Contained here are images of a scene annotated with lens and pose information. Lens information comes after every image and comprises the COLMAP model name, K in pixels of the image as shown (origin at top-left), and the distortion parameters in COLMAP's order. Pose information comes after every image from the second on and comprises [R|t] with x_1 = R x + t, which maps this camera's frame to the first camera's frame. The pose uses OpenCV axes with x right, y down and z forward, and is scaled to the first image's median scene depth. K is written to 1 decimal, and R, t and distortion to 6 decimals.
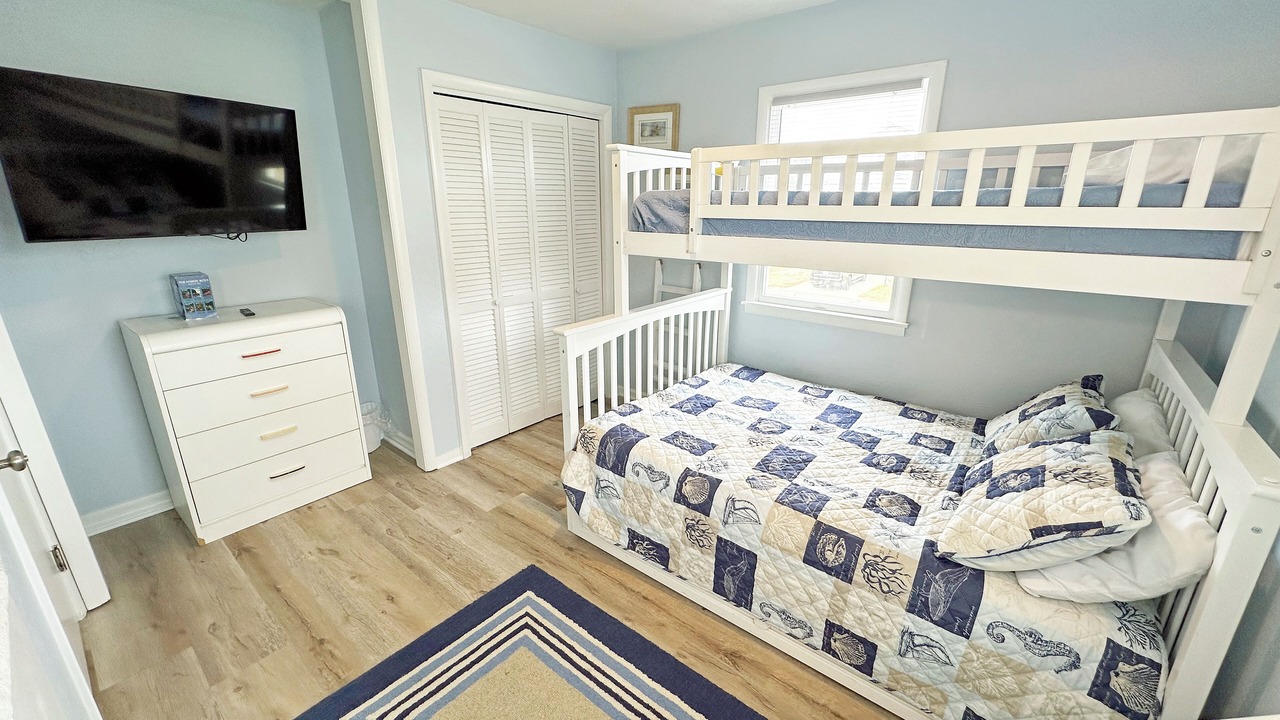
lens RADIAL K [[510.7, 0, 640.5], [0, 510.7, 358.1], [0, 0, 1]] dist [-0.002498, 0.000576]
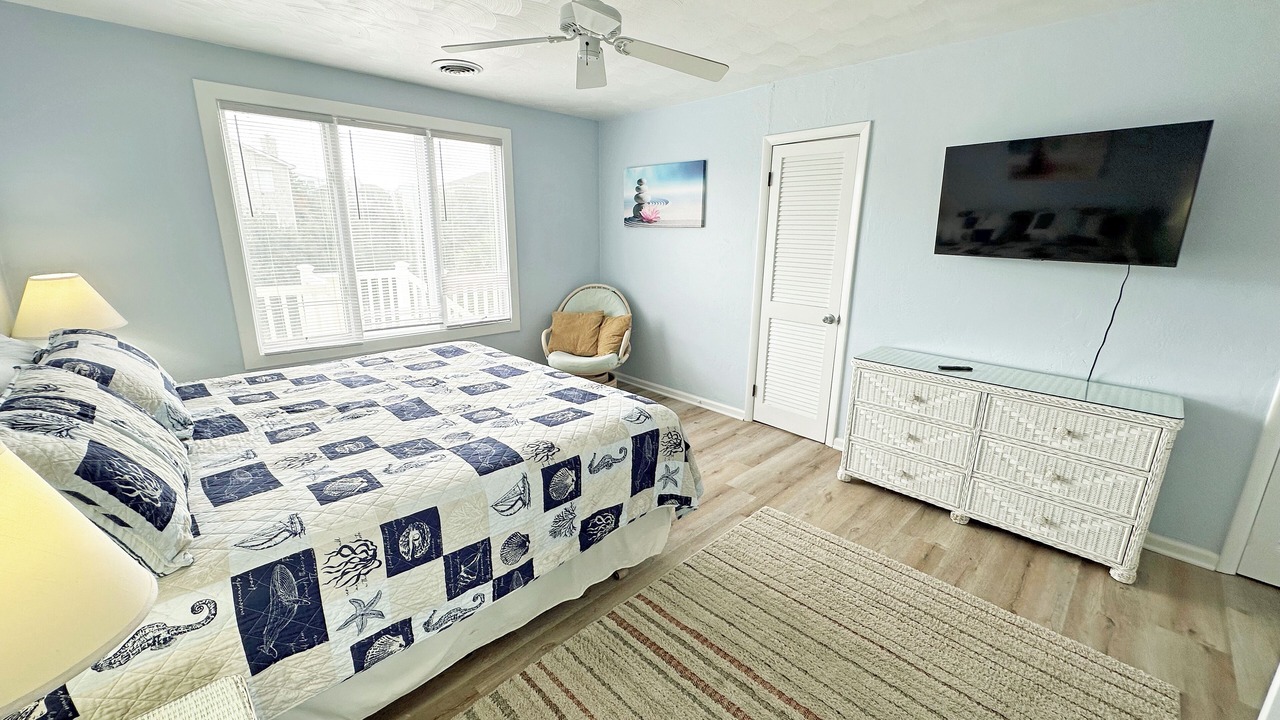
lens RADIAL K [[510.7, 0, 642.2], [0, 510.7, 364.8], [0, 0, 1]] dist [-0.002498, 0.000576]
pose [[-0.083916, 0.240190, -0.967092, 1.211858], [-0.313597, 0.914837, 0.254423, -0.296604], [0.945841, 0.324627, -0.001447, 1.376800]]
